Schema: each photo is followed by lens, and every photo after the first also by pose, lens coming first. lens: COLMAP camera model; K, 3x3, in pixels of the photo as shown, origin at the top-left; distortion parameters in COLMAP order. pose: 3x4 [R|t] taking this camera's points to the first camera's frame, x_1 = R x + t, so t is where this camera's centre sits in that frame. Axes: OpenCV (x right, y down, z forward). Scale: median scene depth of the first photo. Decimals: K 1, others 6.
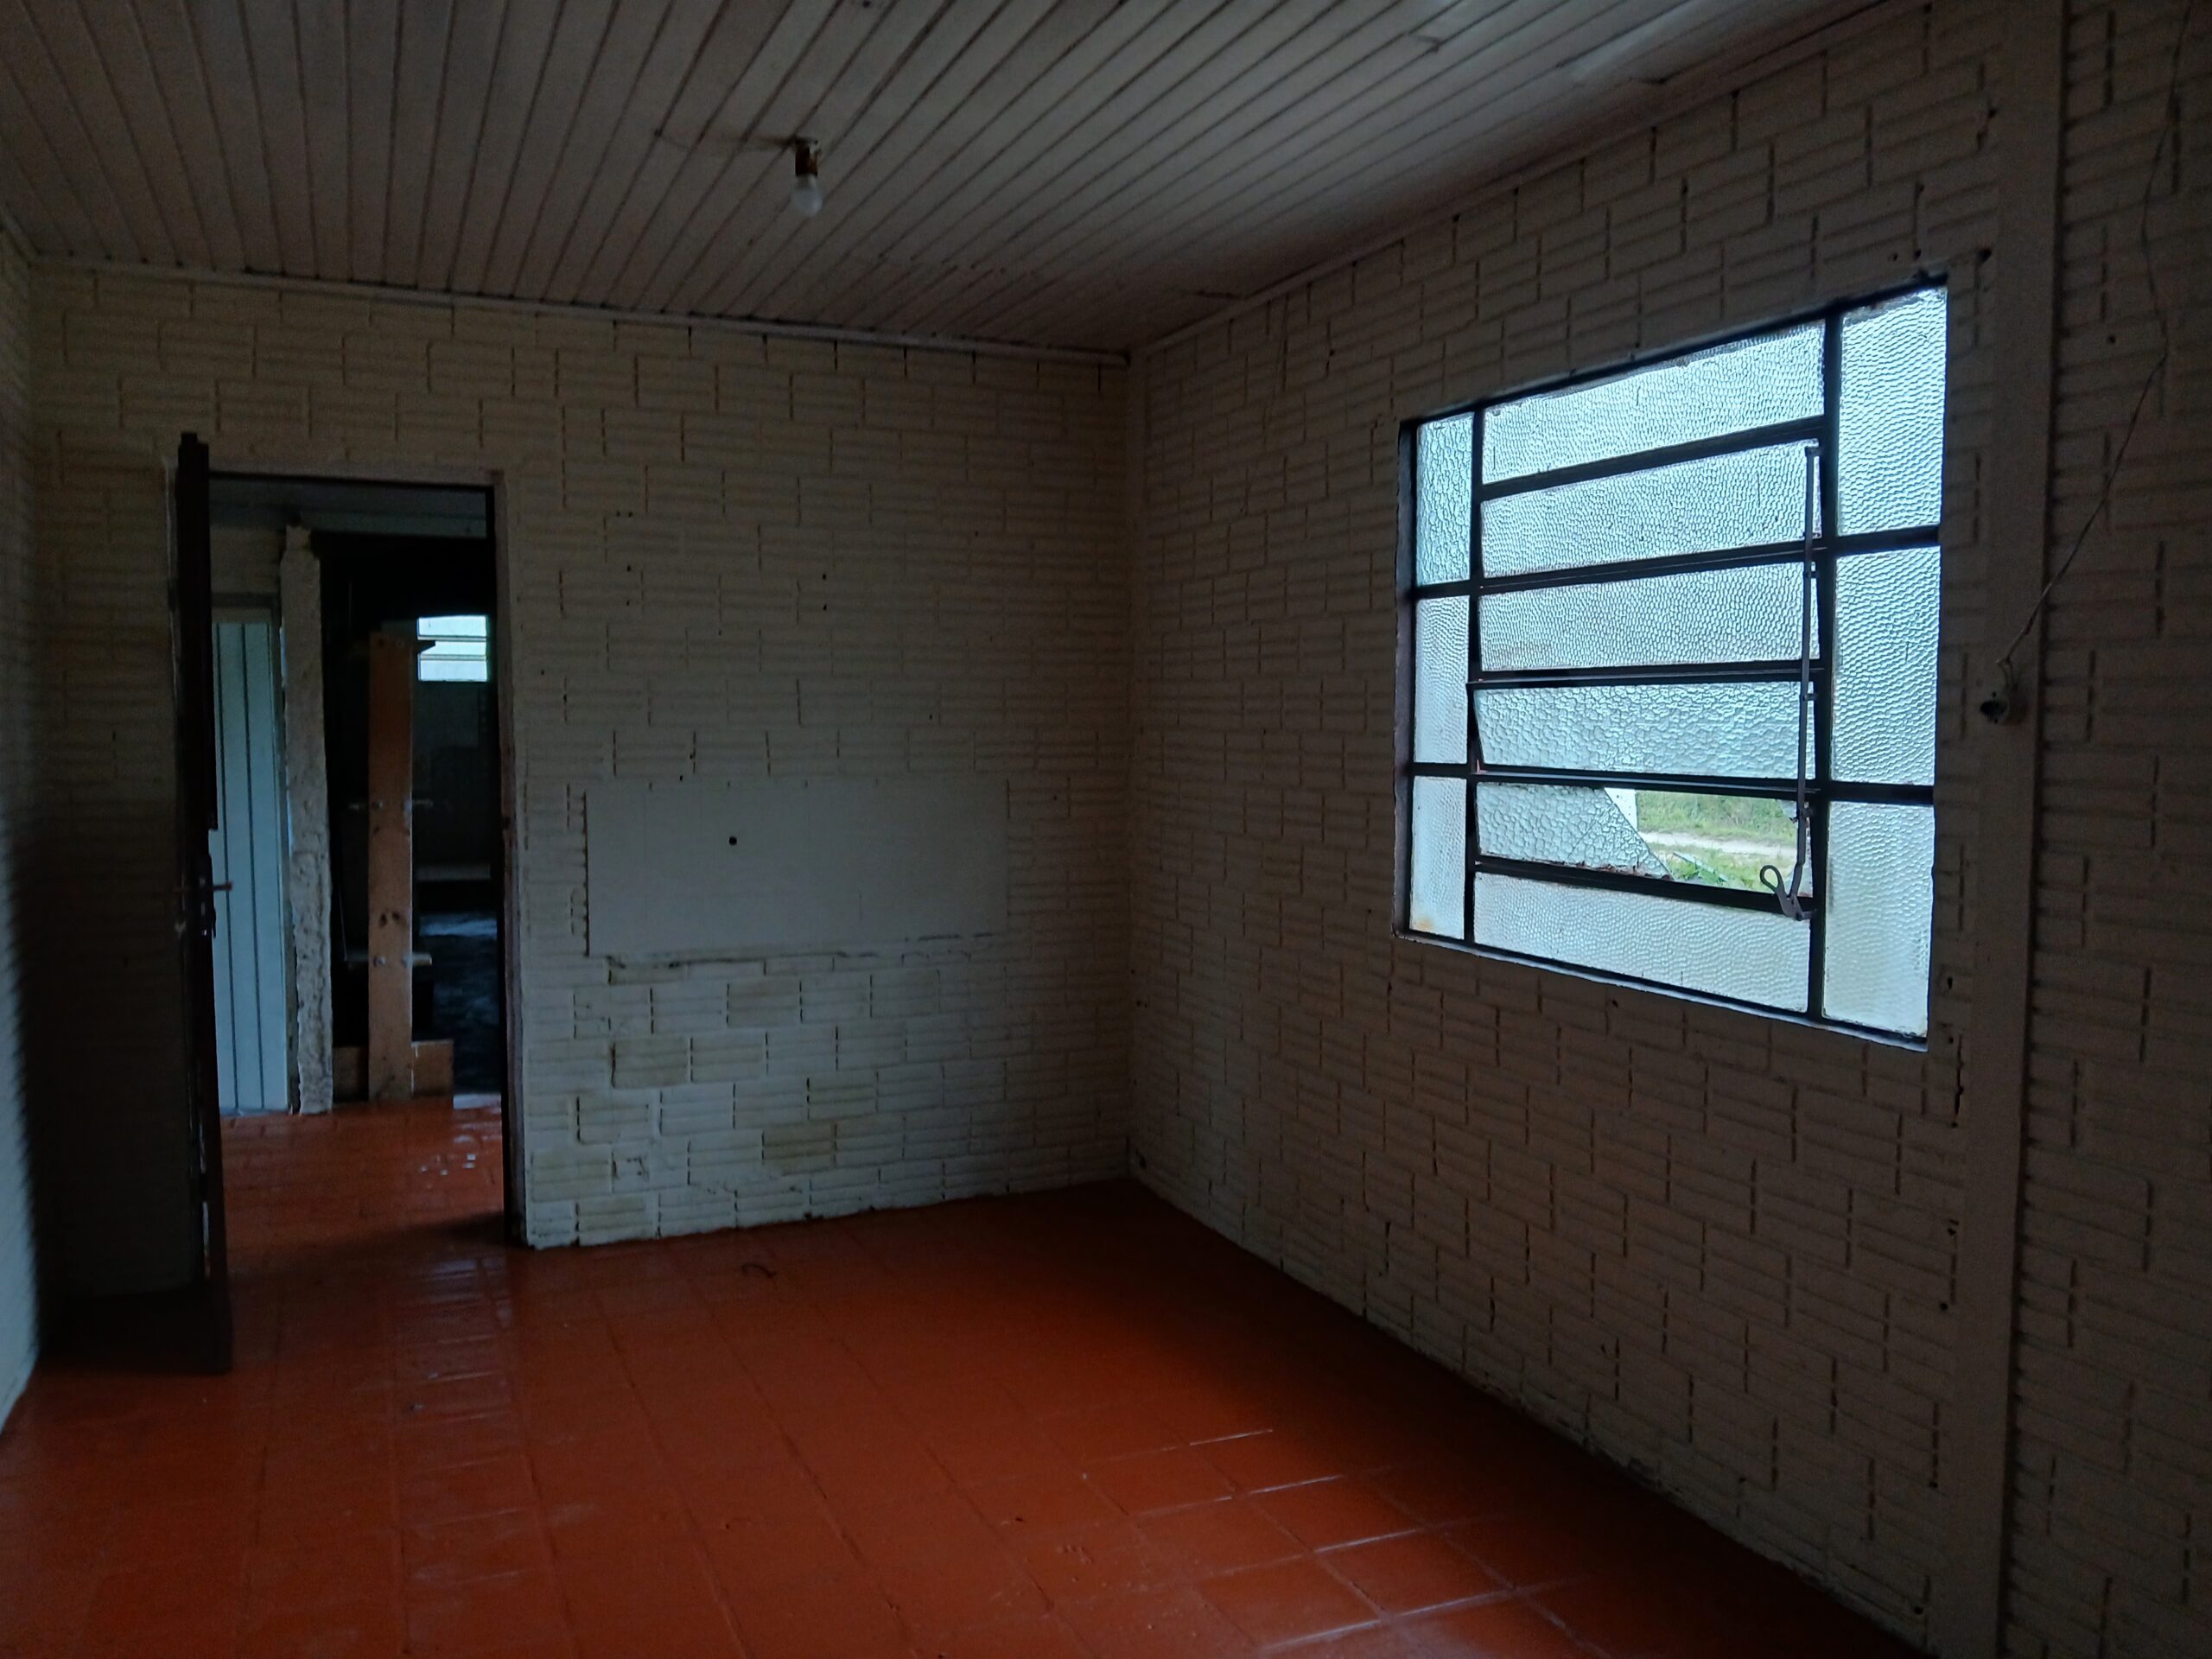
lens RADIAL K [[1713.6, 0, 1131.2], [0, 1713.6, 838.5], [0, 0, 1]] dist [0.141531, -0.286163]
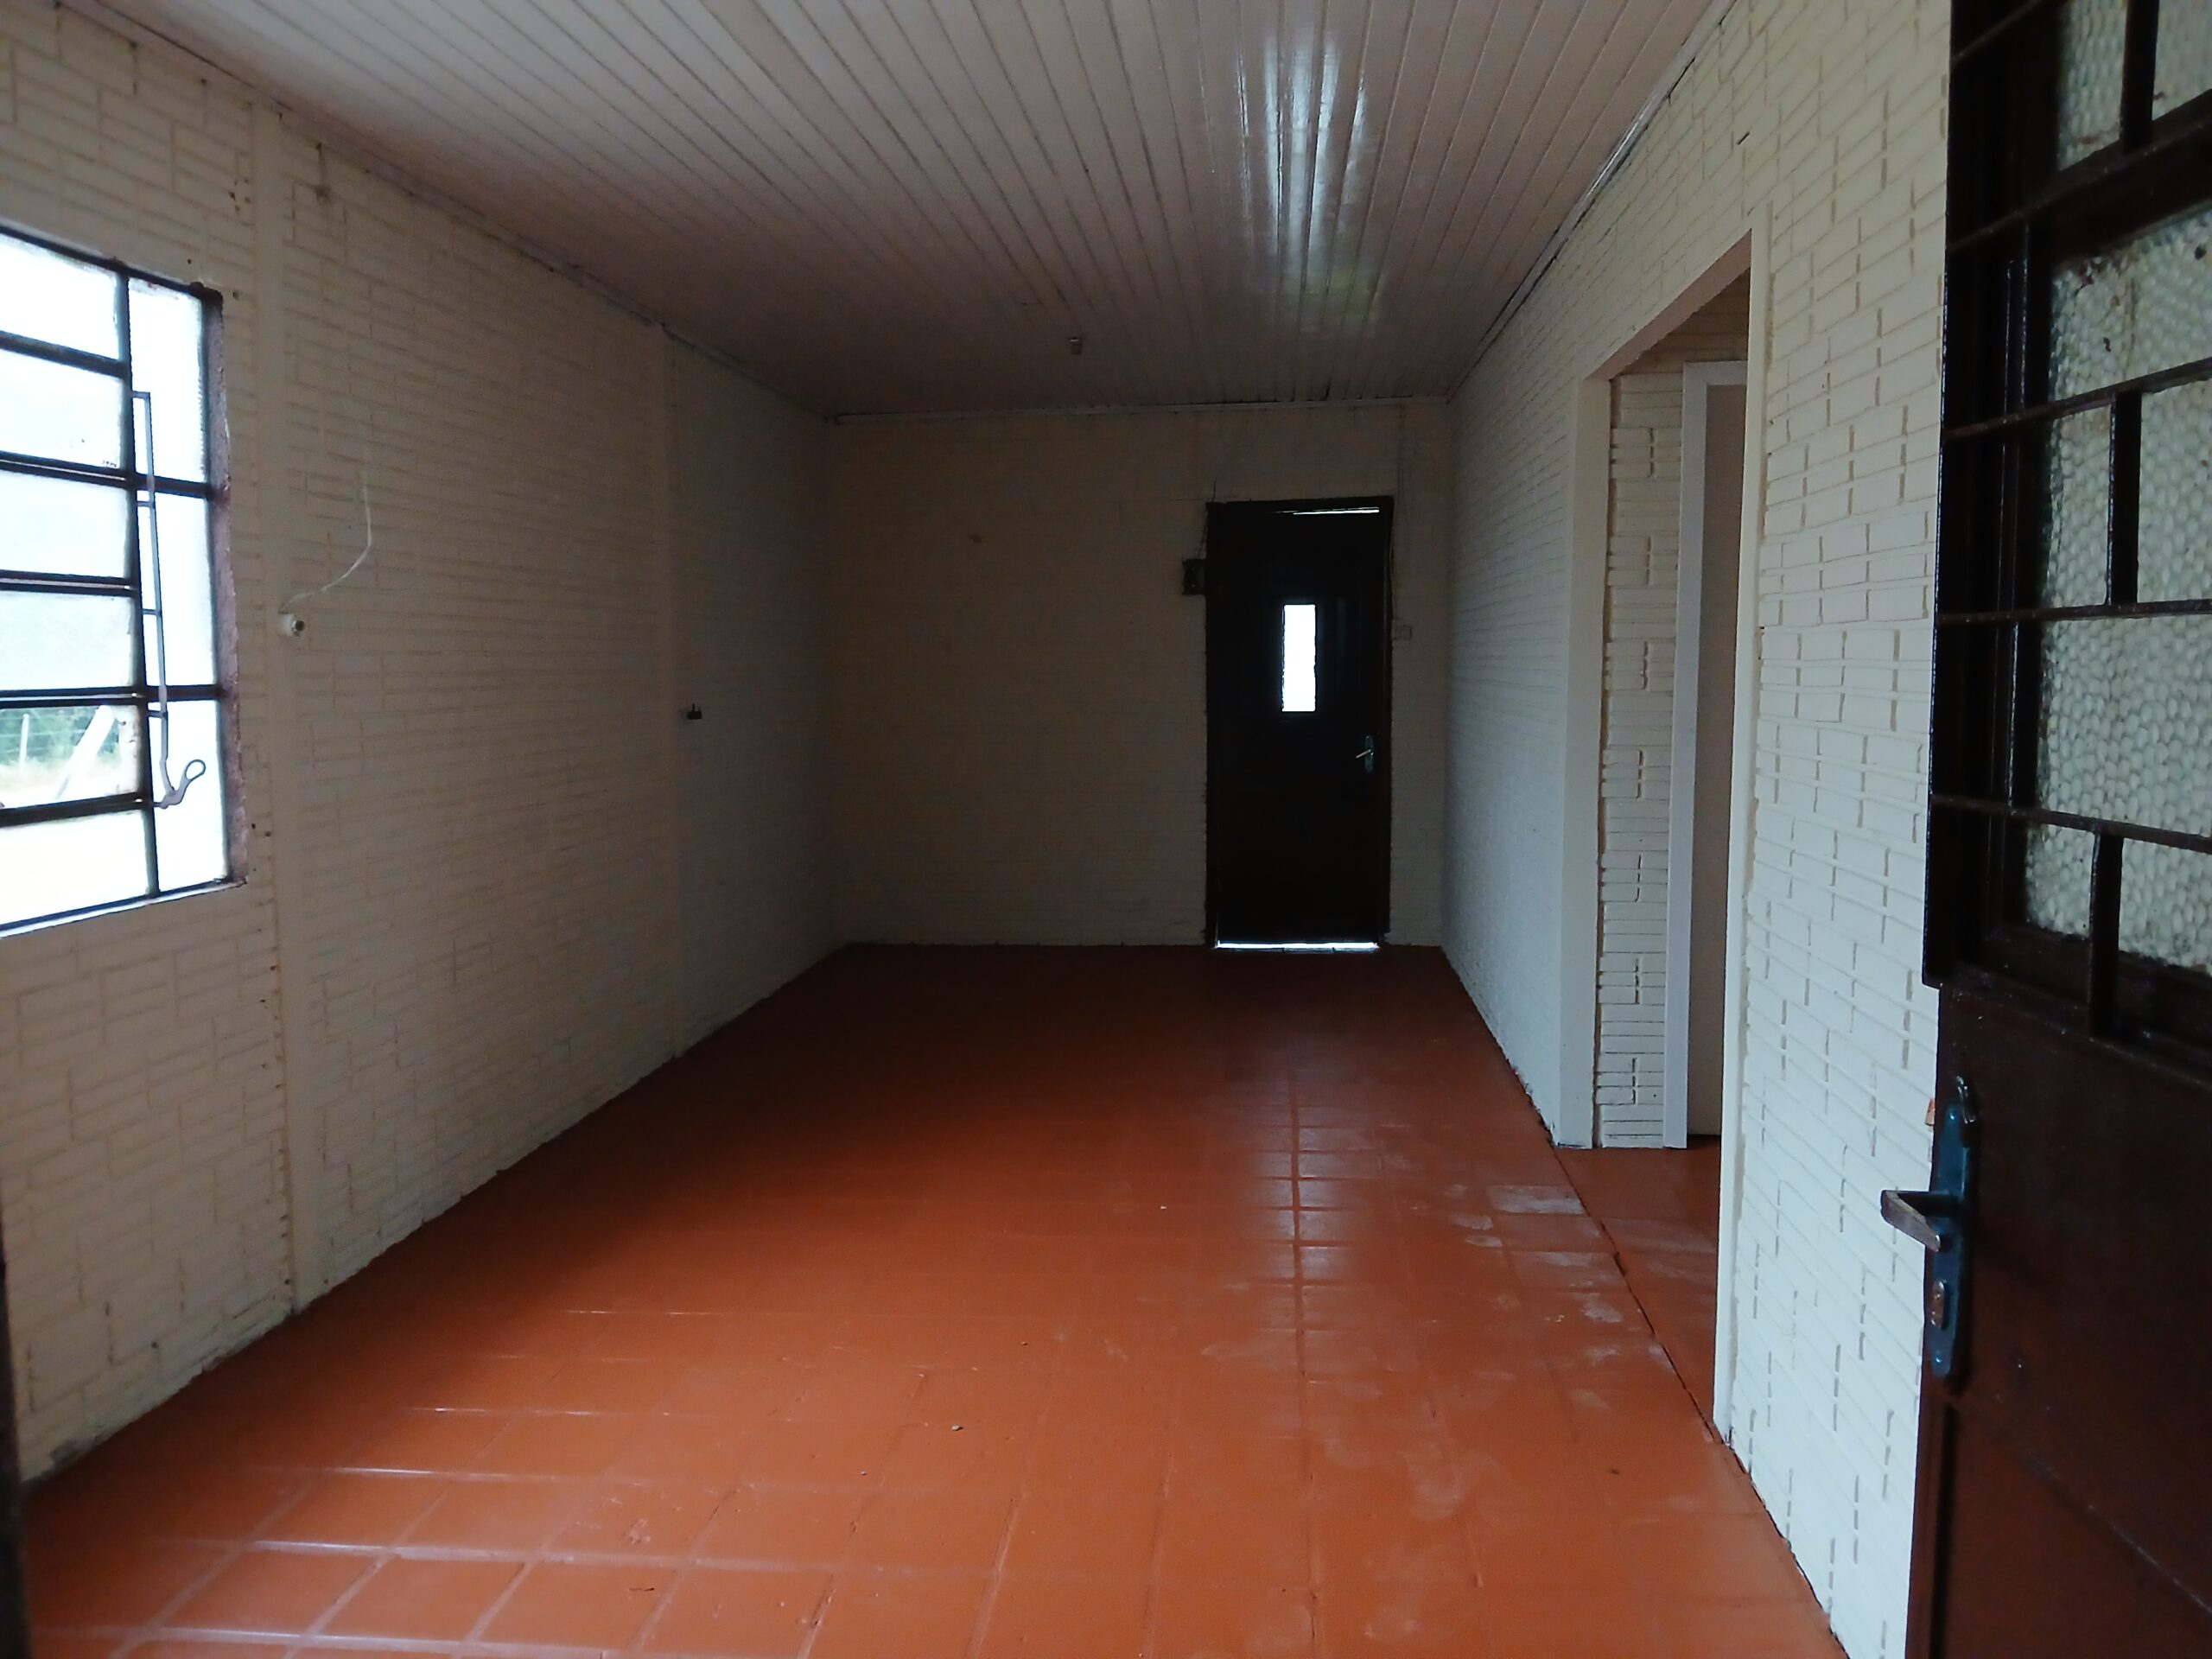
lens RADIAL K [[1713.6, 0, 1131.2], [0, 1713.6, 838.5], [0, 0, 1]] dist [0.141531, -0.286163]
pose [[-0.870066, -0.051147, 0.490275, -0.748700], [0.037209, 0.984950, 0.168786, -0.106177], [-0.491530, 0.165097, -0.855068, 1.726861]]
